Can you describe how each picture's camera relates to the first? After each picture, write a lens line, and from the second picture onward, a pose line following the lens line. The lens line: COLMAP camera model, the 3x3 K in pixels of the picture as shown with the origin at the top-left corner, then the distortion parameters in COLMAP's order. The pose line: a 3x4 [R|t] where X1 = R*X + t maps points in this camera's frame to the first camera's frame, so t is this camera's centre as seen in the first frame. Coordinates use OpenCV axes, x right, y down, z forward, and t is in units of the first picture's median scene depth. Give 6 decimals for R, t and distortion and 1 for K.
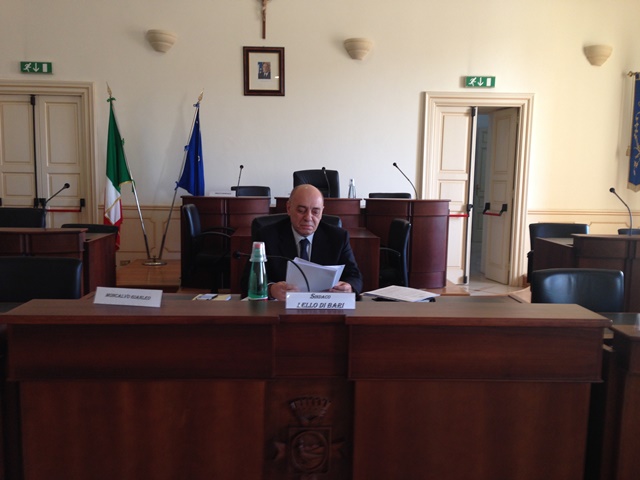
lens RADIAL K [[572.1, 0, 320.0], [0, 572.1, 240.0], [0, 0, 1]] dist [0.050527, -0.007301]
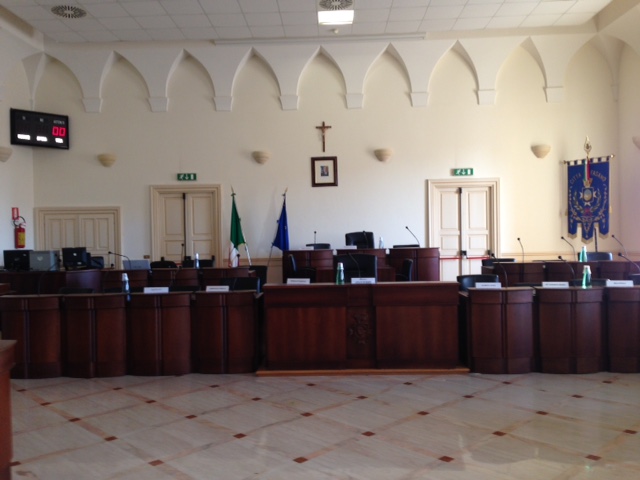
lens RADIAL K [[572.1, 0, 320.0], [0, 572.1, 240.0], [0, 0, 1]] dist [0.050527, -0.007301]
pose [[0.996561, -0.035610, -0.074822, 0.002159], [0.028028, 0.994588, -0.100043, 0.053647], [0.077980, 0.097602, 0.992166, -0.563007]]
